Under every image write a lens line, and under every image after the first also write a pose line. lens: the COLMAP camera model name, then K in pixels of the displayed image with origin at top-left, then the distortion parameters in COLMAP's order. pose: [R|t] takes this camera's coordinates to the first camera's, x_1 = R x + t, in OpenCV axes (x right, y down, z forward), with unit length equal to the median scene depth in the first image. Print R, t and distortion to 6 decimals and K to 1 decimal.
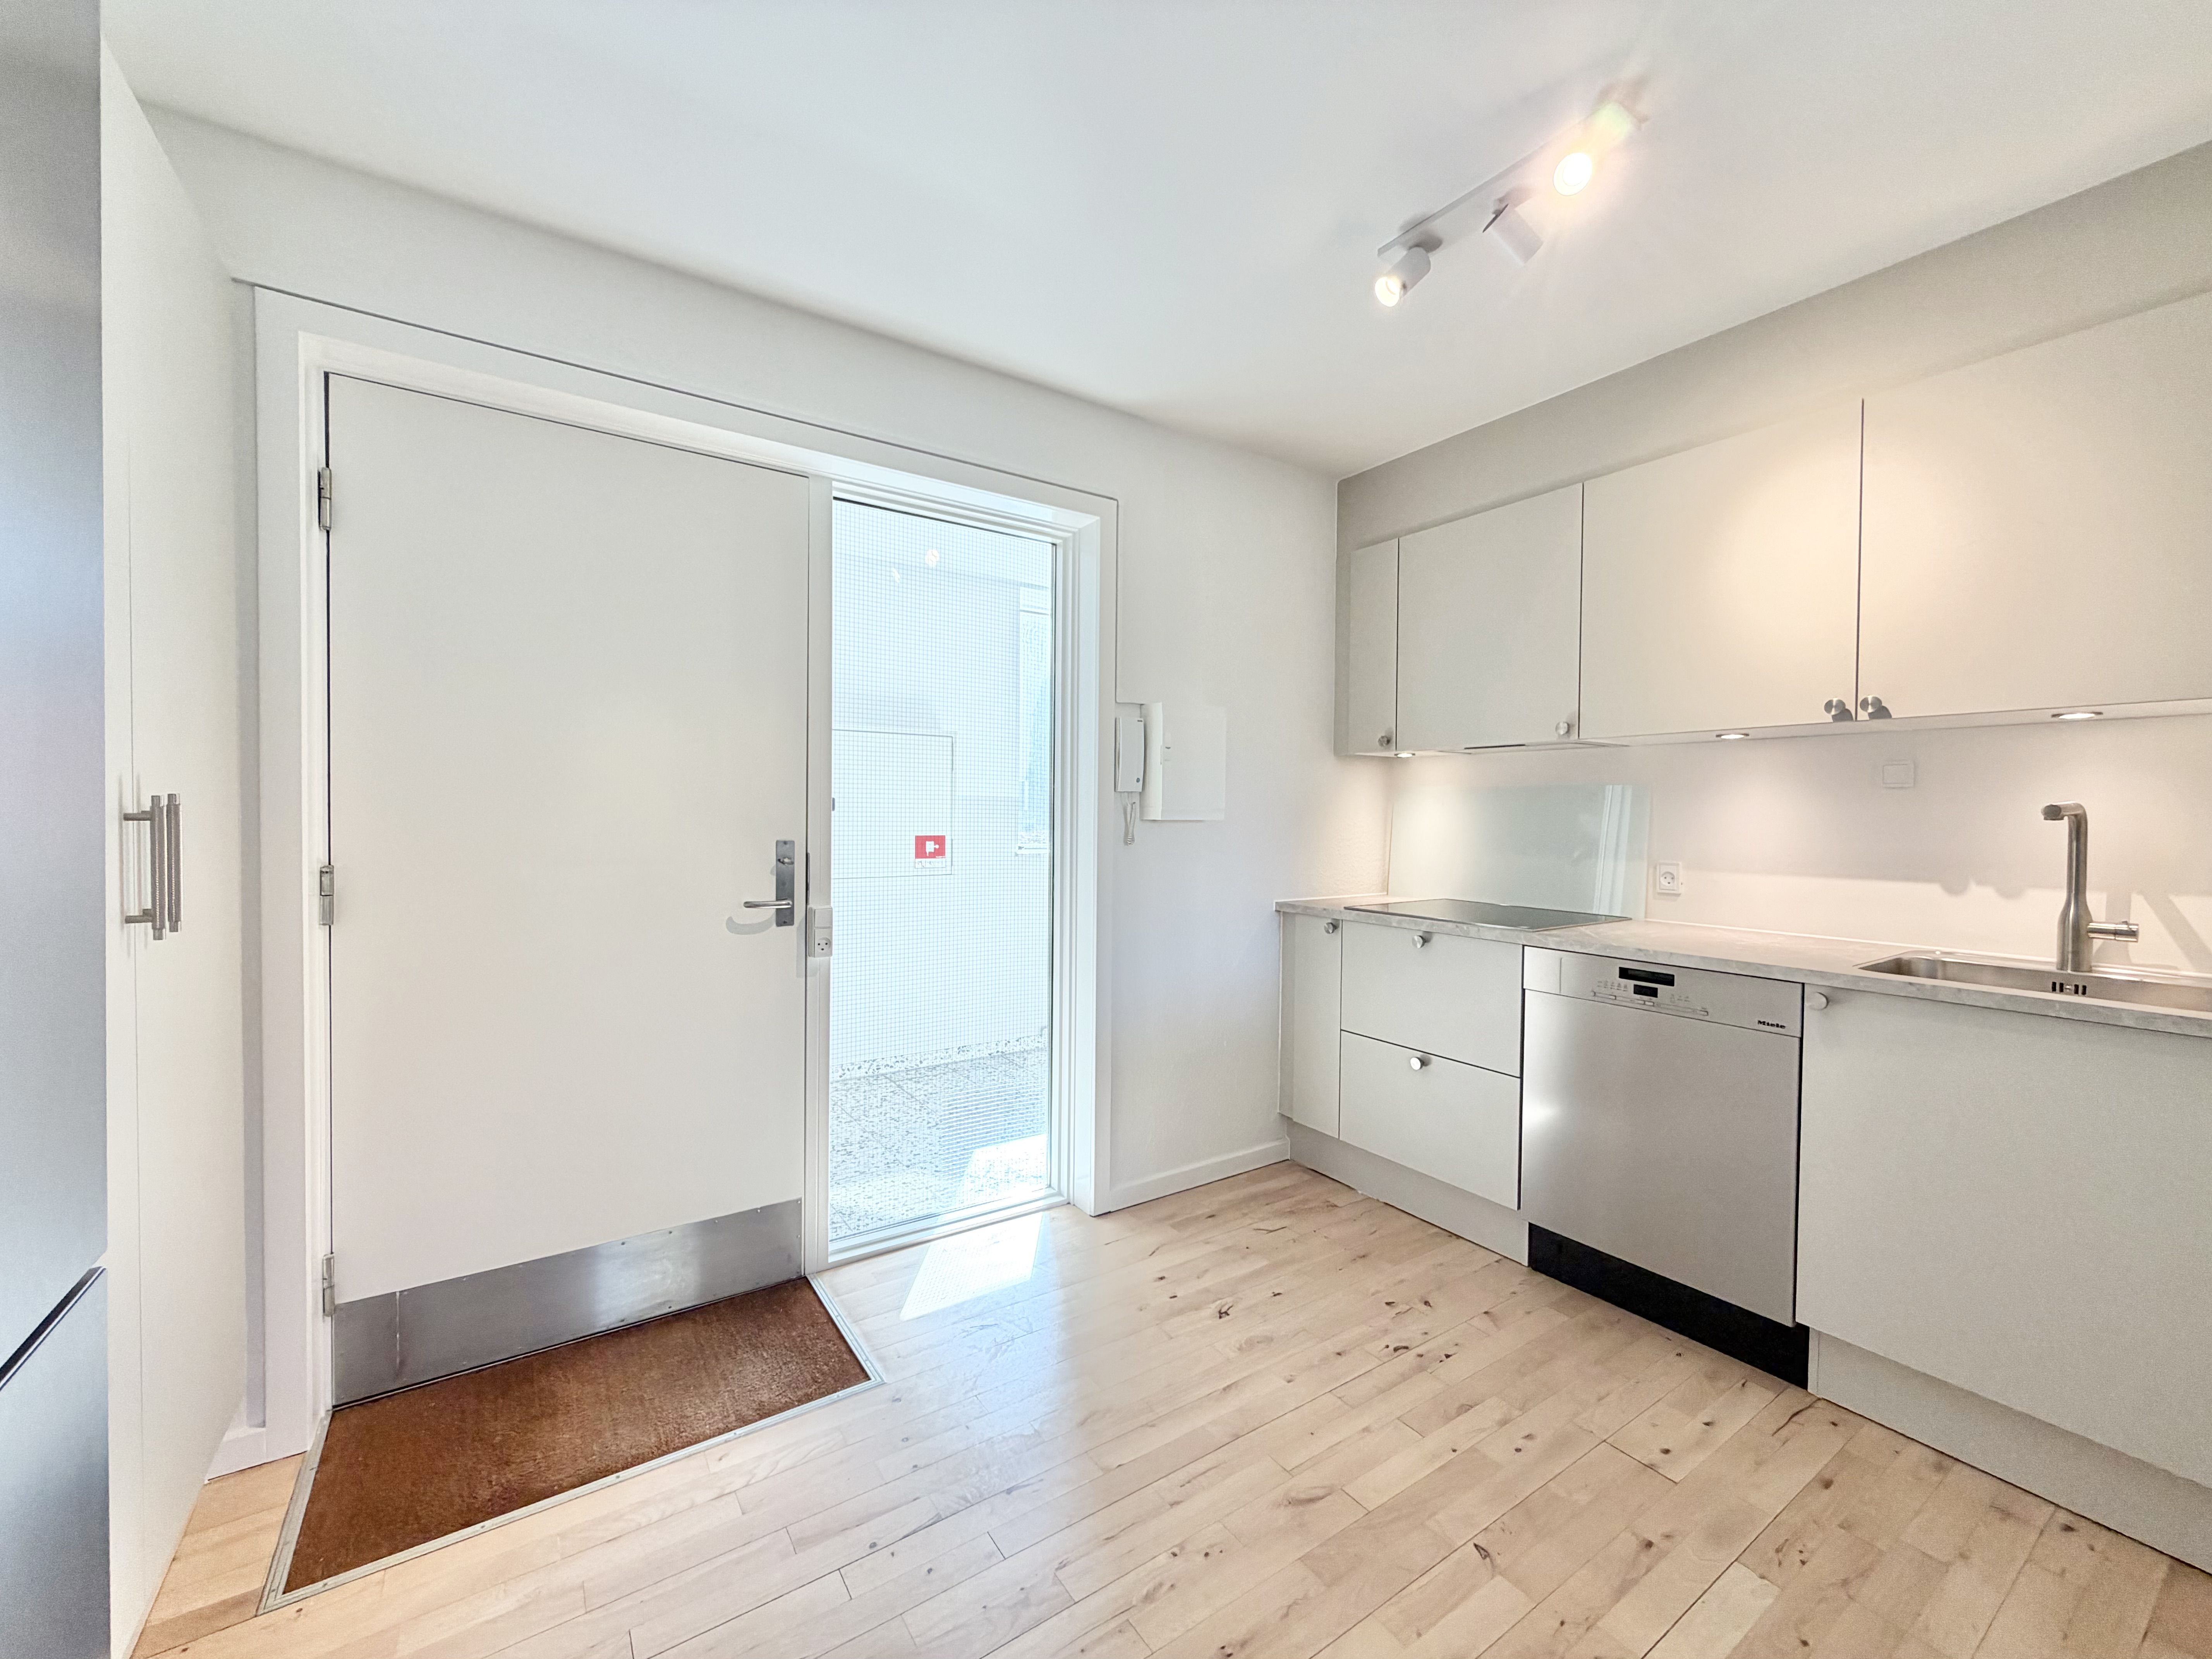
lens RADIAL K [[884.3, 0, 1095.2], [0, 884.3, 829.1], [0, 0, 1]] dist [0.002005, -0.000650]
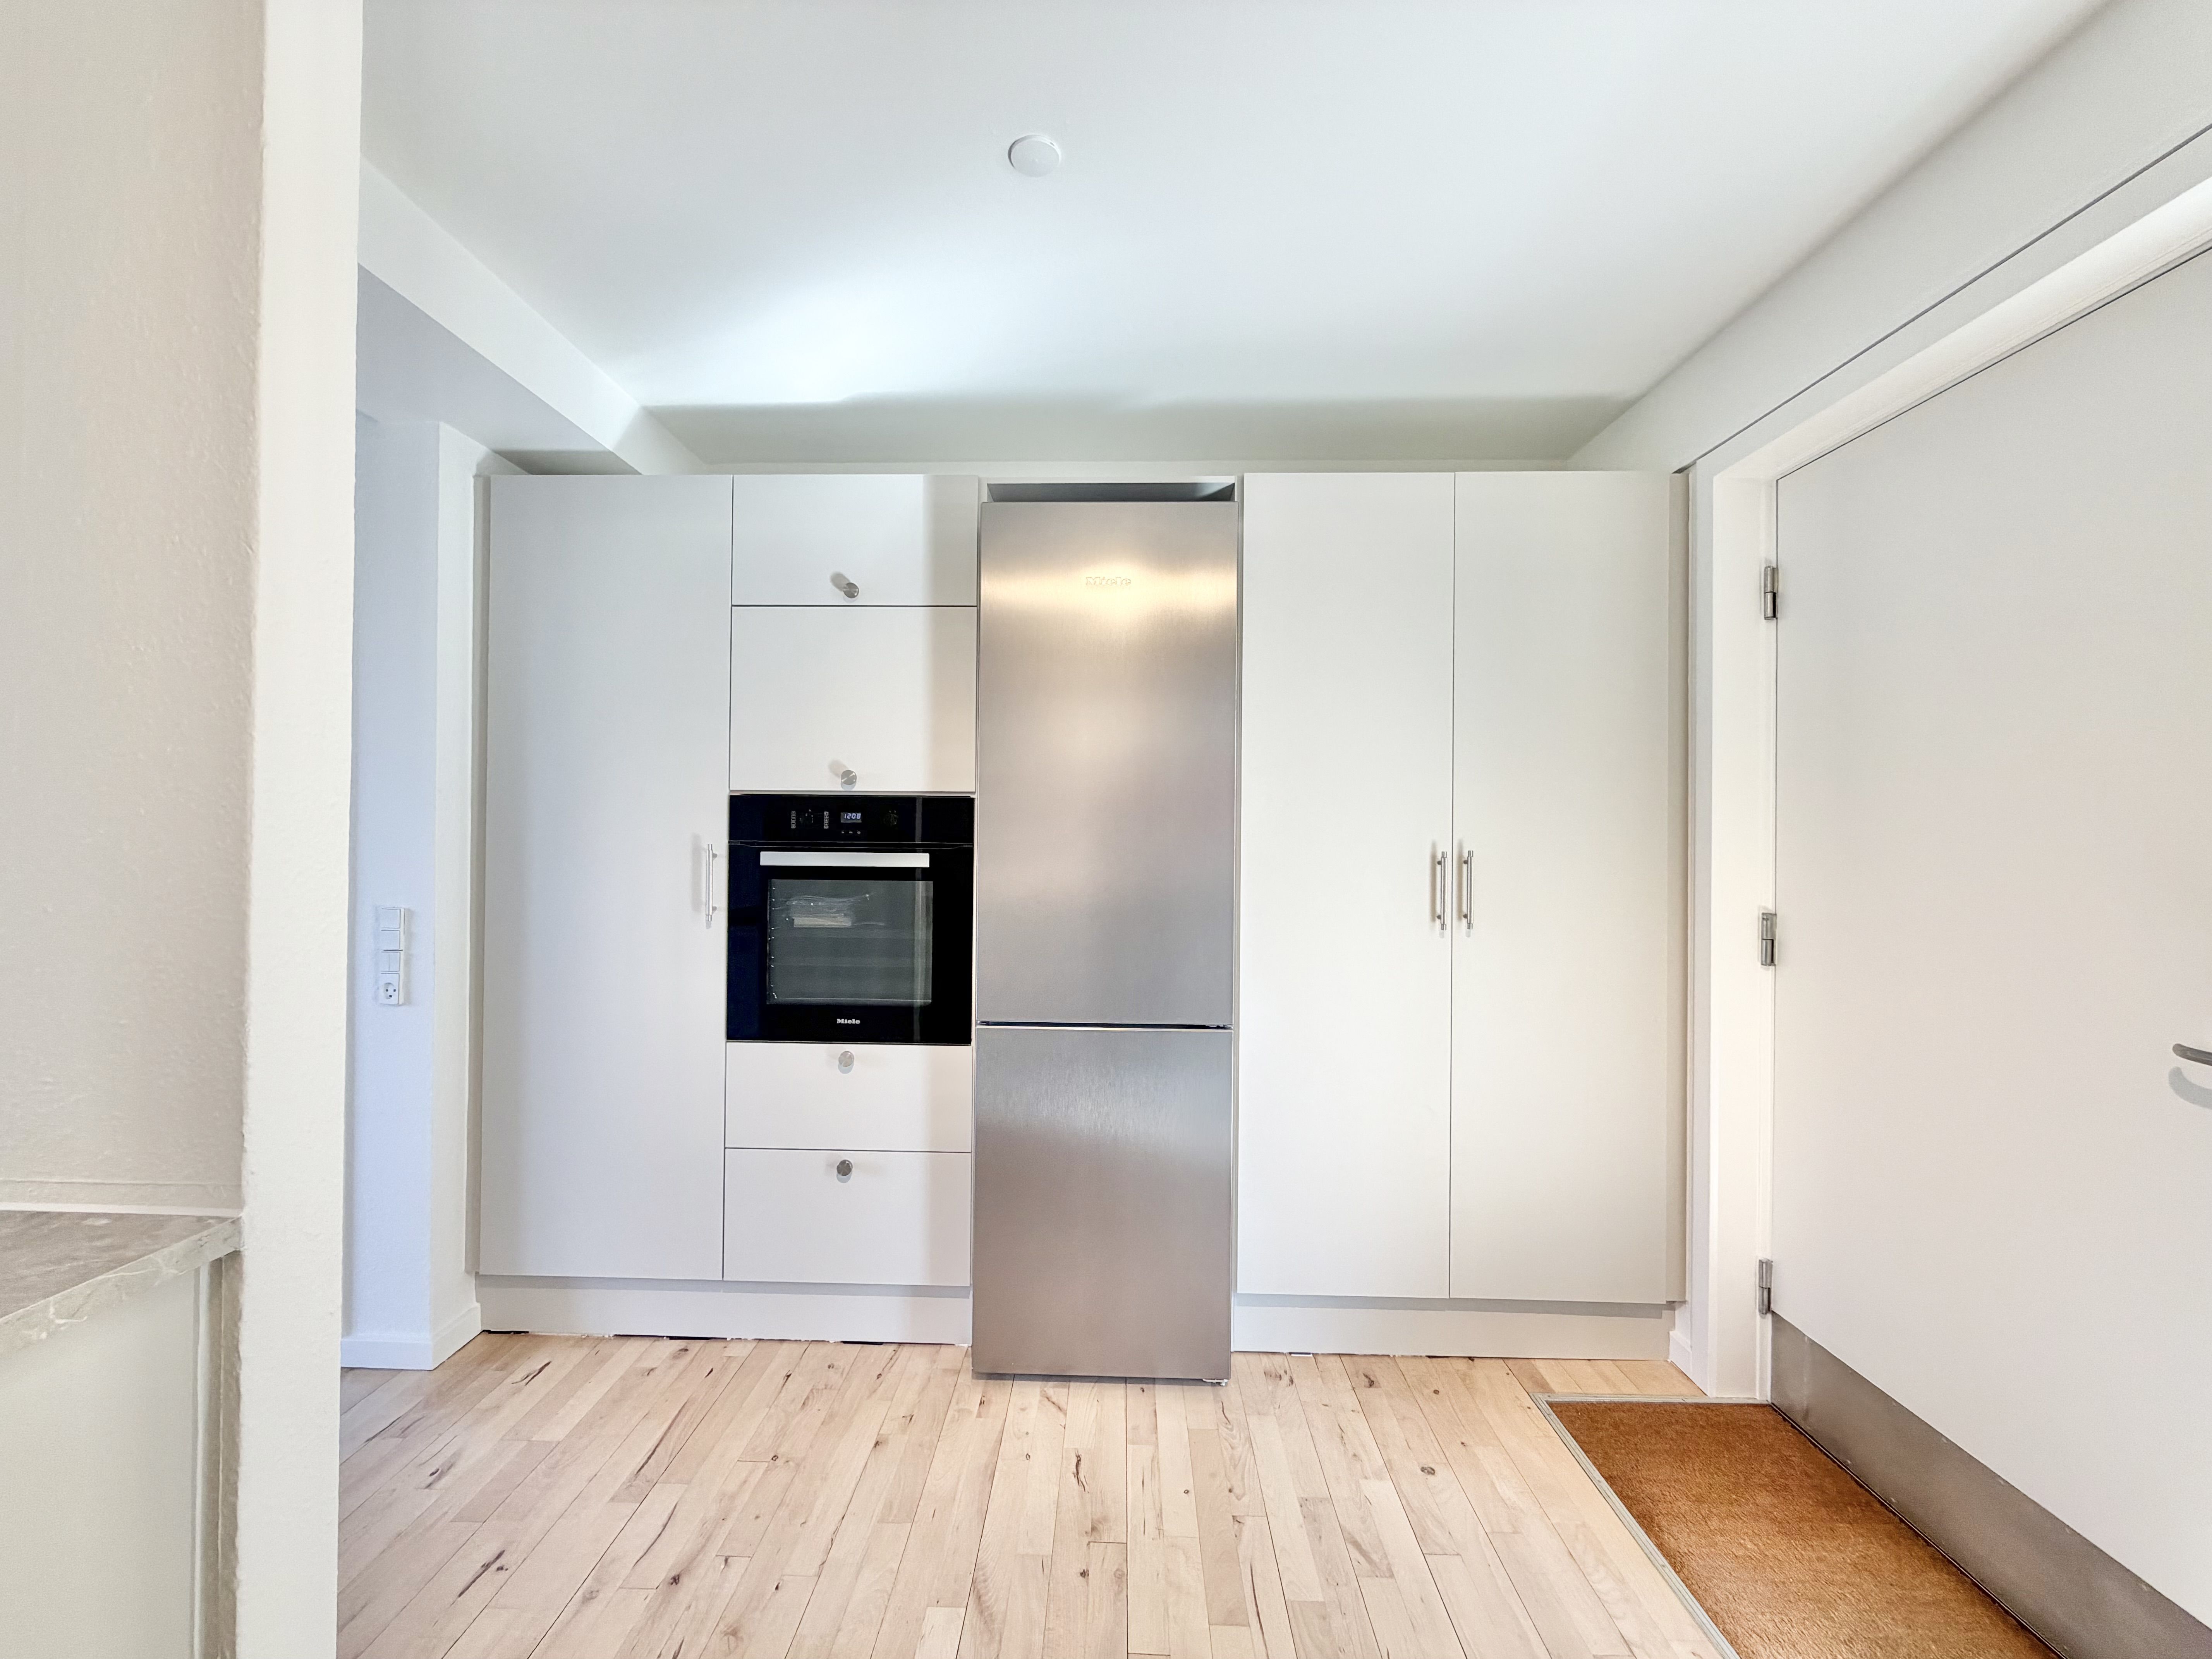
lens RADIAL K [[884.3, 0, 1099.8], [0, 884.3, 834.0], [0, 0, 1]] dist [0.002005, -0.000650]
pose [[-0.575985, -0.016170, -0.817300, 0.458579], [-0.031331, 0.999506, 0.002306, -0.030124], [0.816860, 0.026935, -0.576207, 0.785347]]
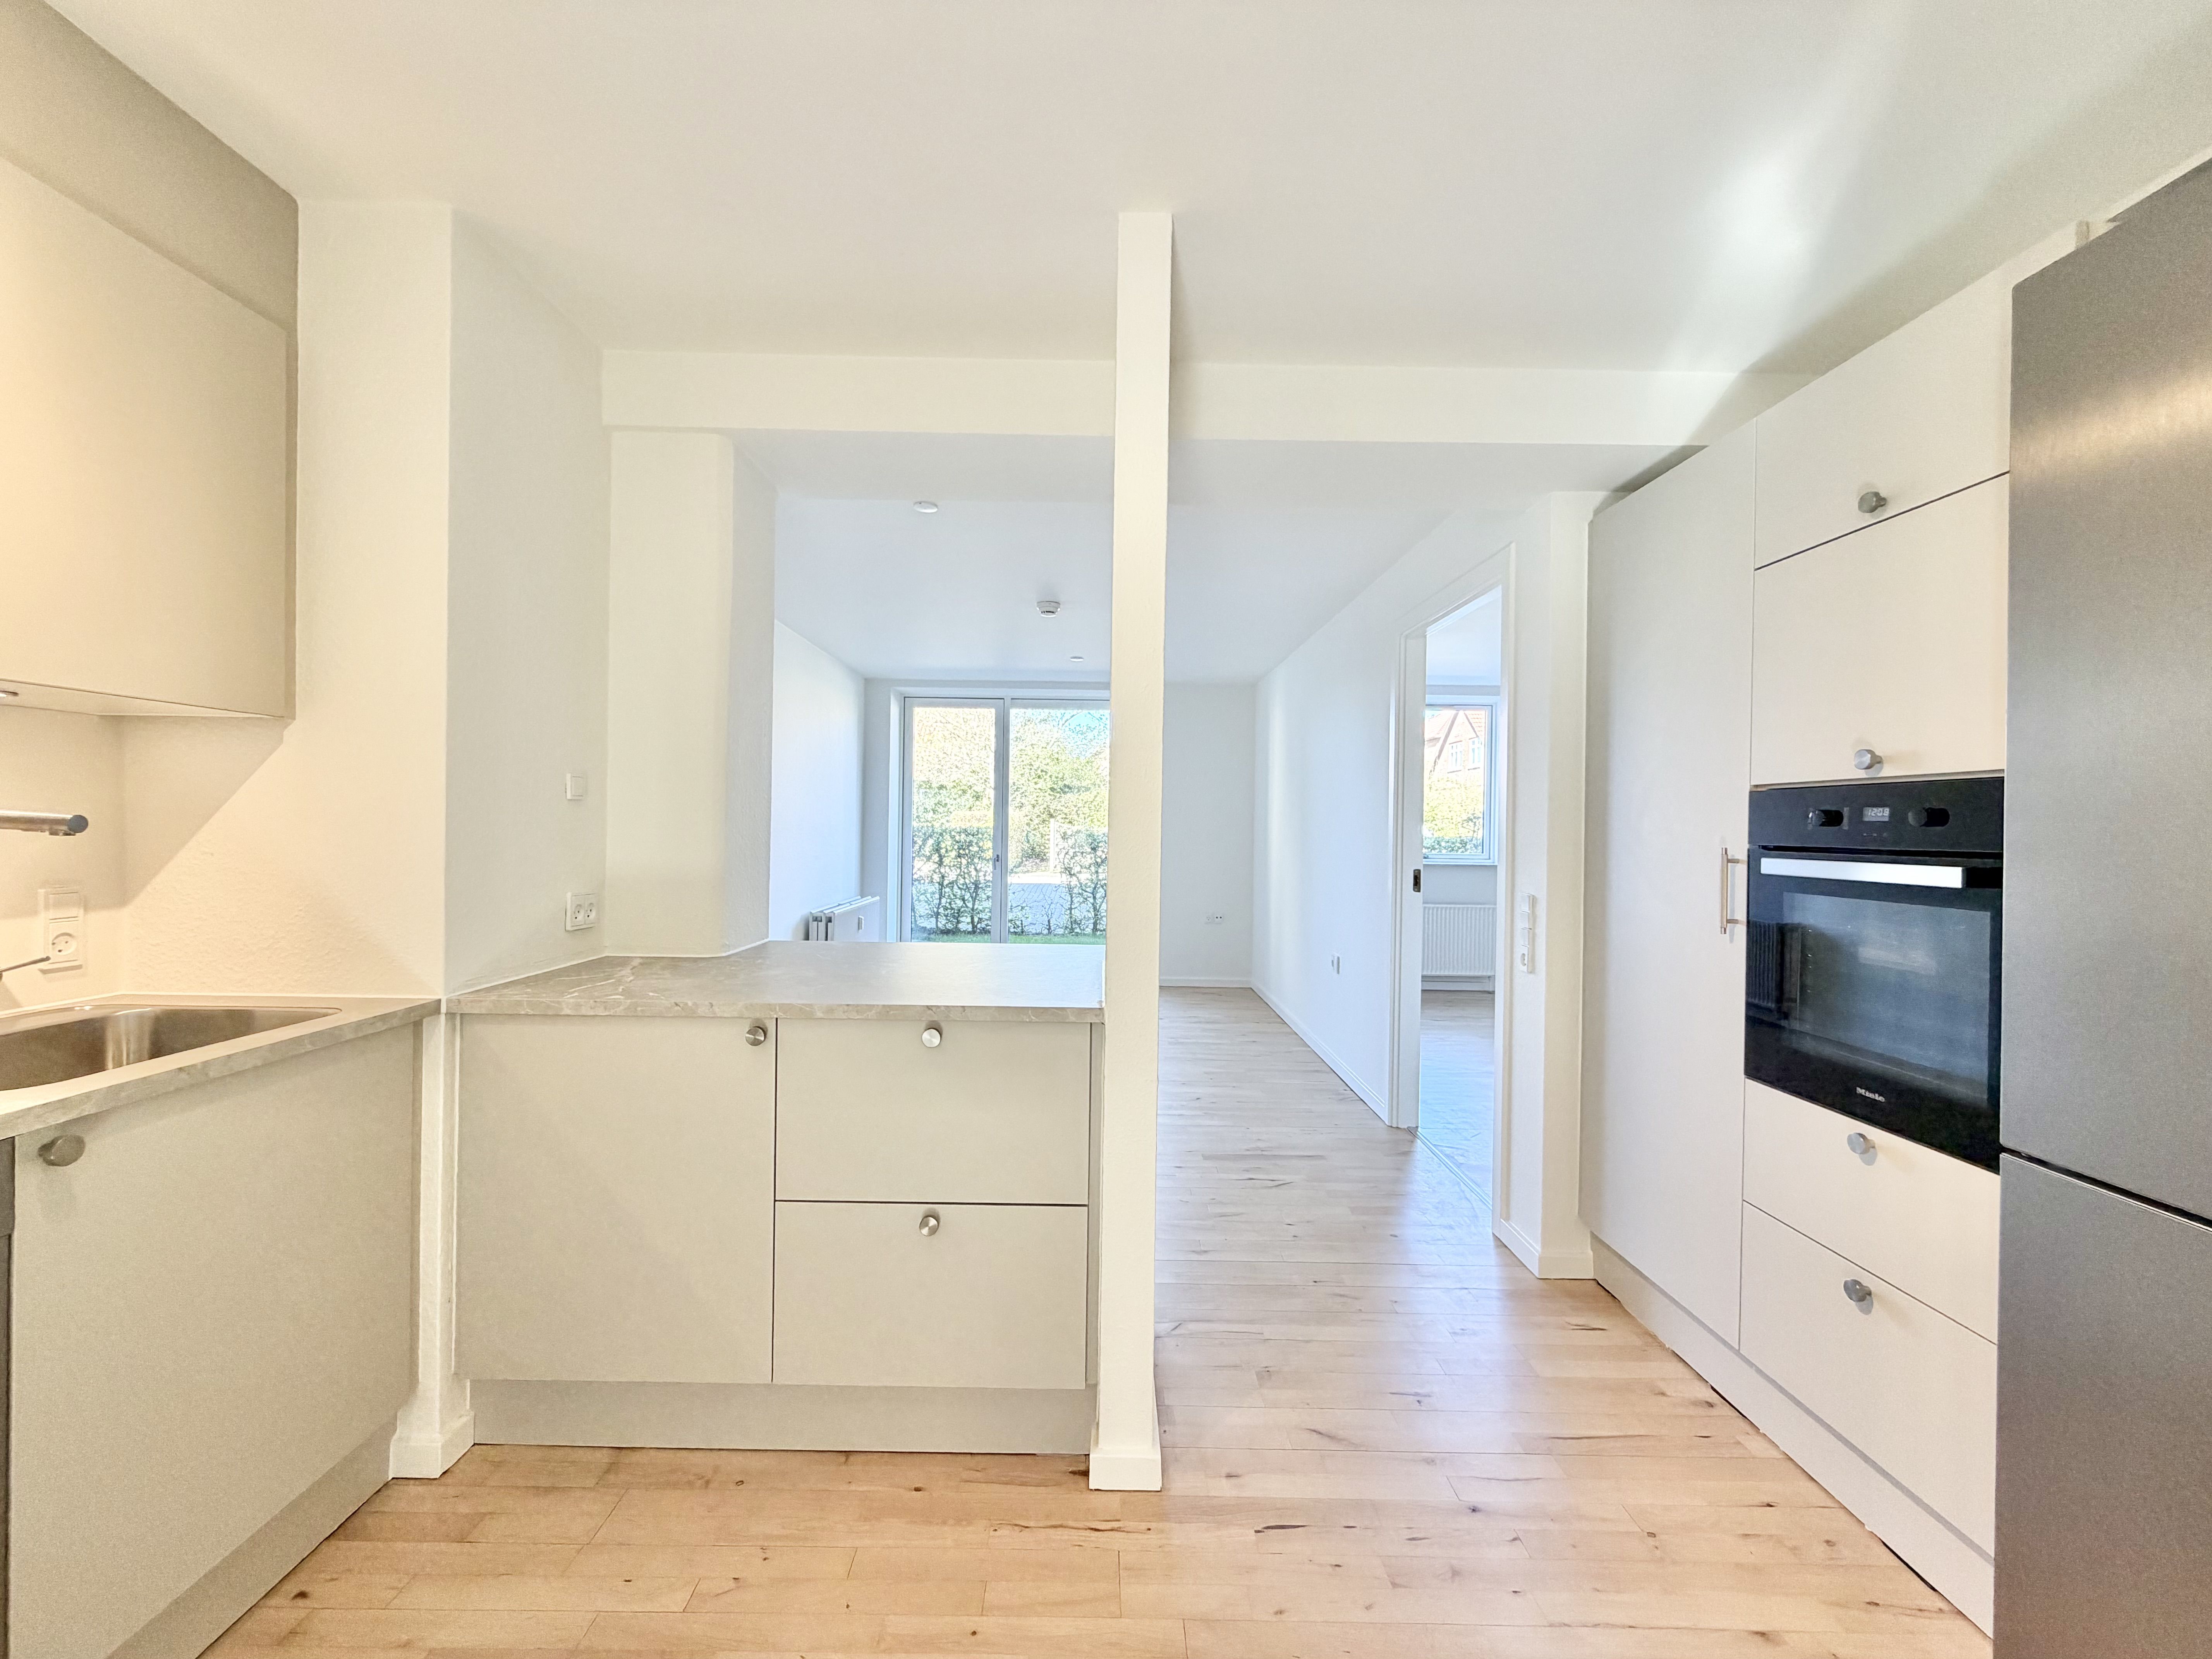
lens RADIAL K [[884.3, 0, 1098.0], [0, 884.3, 830.3], [0, 0, 1]] dist [0.002005, -0.000650]
pose [[-0.835225, -0.023916, 0.549388, -0.069470], [-0.011289, 0.999589, 0.026352, -0.036672], [-0.549793, 0.015808, -0.835151, 0.940036]]
